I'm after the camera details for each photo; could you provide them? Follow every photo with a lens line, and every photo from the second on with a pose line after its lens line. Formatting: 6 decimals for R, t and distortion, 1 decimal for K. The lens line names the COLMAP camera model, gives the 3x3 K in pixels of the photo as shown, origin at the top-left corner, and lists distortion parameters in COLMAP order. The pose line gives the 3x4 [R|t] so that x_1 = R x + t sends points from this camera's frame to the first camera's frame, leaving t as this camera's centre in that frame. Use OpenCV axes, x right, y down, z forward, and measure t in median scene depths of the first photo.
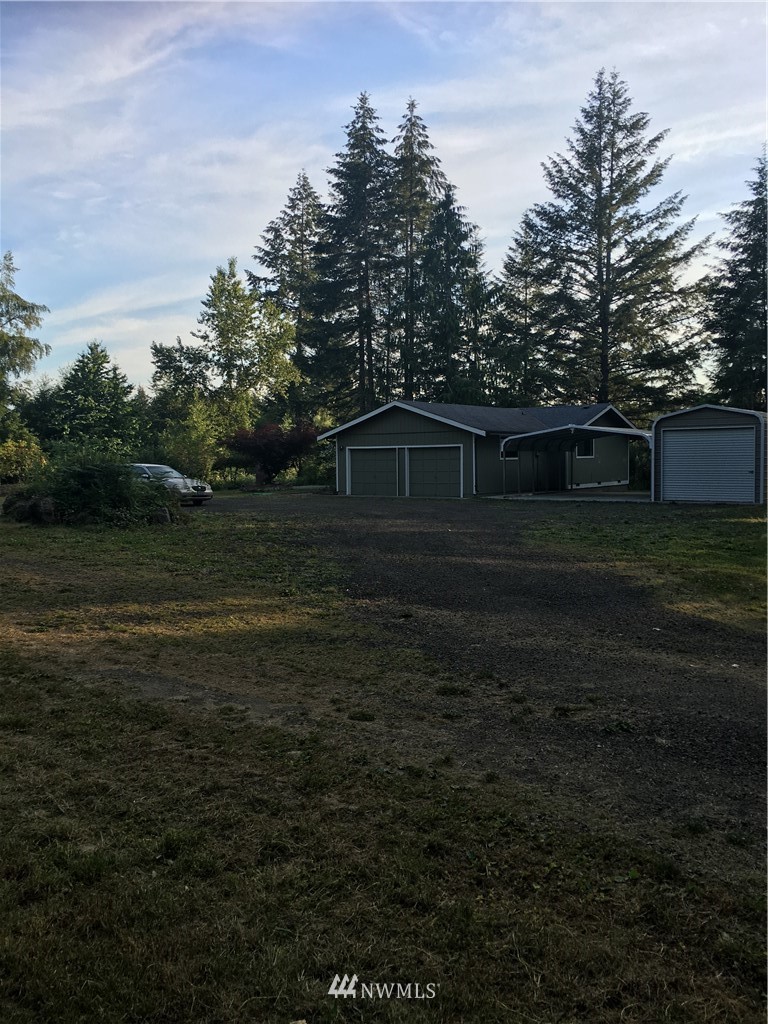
lens RADIAL K [[855.2, 0, 384.7], [0, 855.2, 515.7], [0, 0, 1]] dist [0.070372, -0.097327]
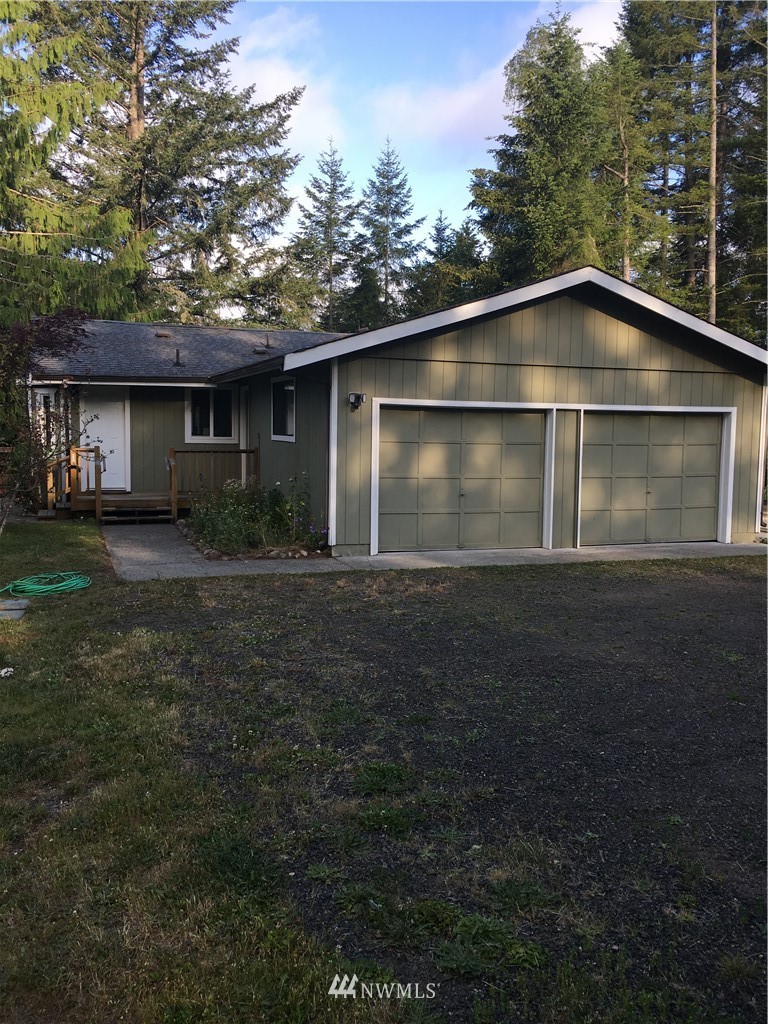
lens RADIAL K [[855.2, 0, 387.7], [0, 855.2, 510.0], [0, 0, 1]] dist [0.070372, -0.097327]
pose [[0.549589, -0.058971, 0.833352, -0.266842], [0.031057, 0.998258, 0.050159, -0.051224], [-0.834858, -0.001685, 0.550463, 0.762372]]
